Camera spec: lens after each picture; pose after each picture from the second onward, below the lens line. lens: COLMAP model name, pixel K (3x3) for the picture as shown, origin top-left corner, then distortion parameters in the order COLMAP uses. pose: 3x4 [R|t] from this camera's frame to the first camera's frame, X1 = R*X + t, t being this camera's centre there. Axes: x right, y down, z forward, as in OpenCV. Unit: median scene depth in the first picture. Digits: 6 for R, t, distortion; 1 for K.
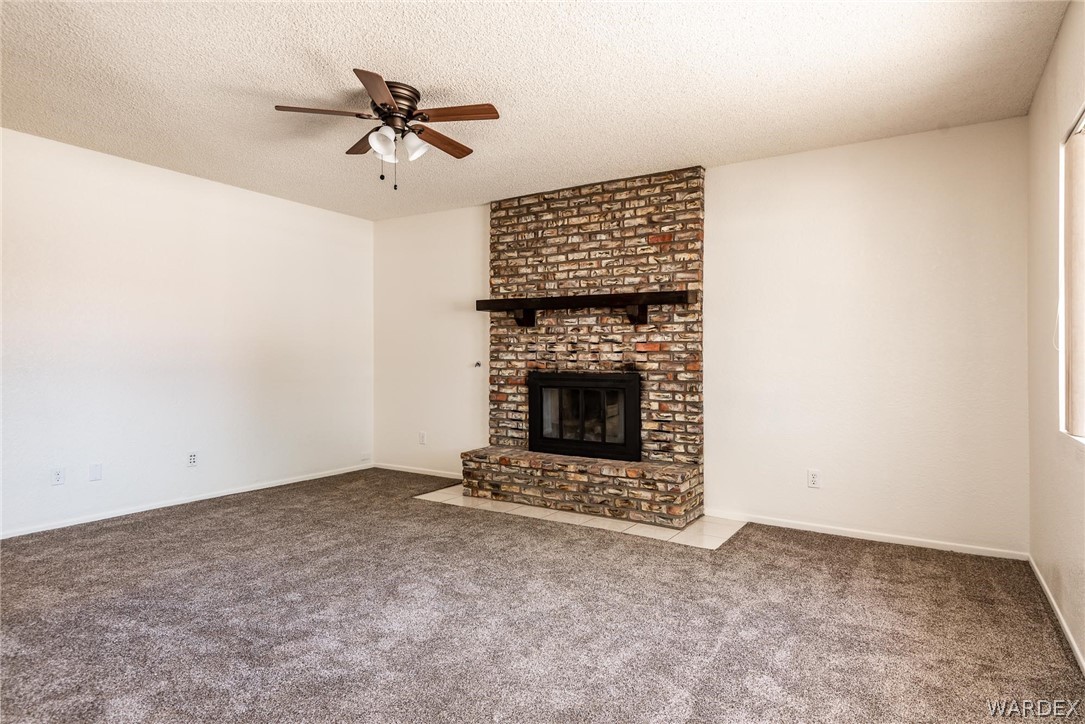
lens RADIAL K [[622.7, 0, 543.6], [0, 622.7, 357.9], [0, 0, 1]] dist [0.005292, 0.000072]
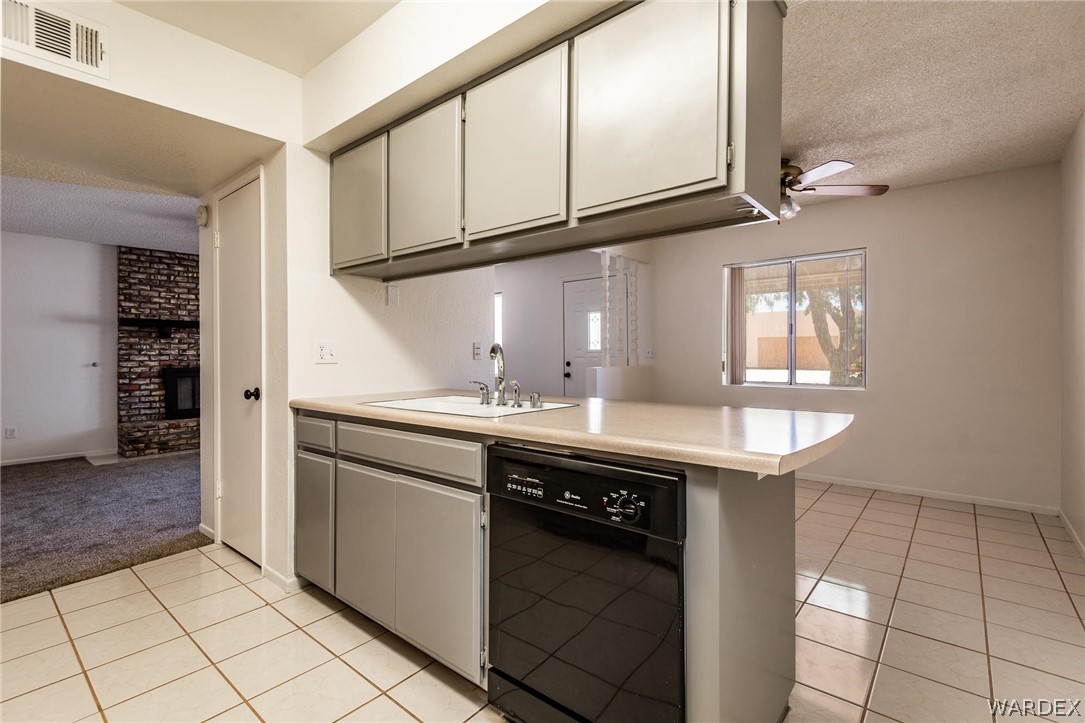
lens RADIAL K [[496.0, 0, 543.6], [0, 496.0, 359.6], [0, 0, 1]] dist [-0.000177, -0.000280]
pose [[0.145102, -0.009940, 0.989367, -1.064772], [0.014757, 0.999860, 0.007881, 0.005806], [-0.989307, 0.013457, 0.145228, -0.082168]]
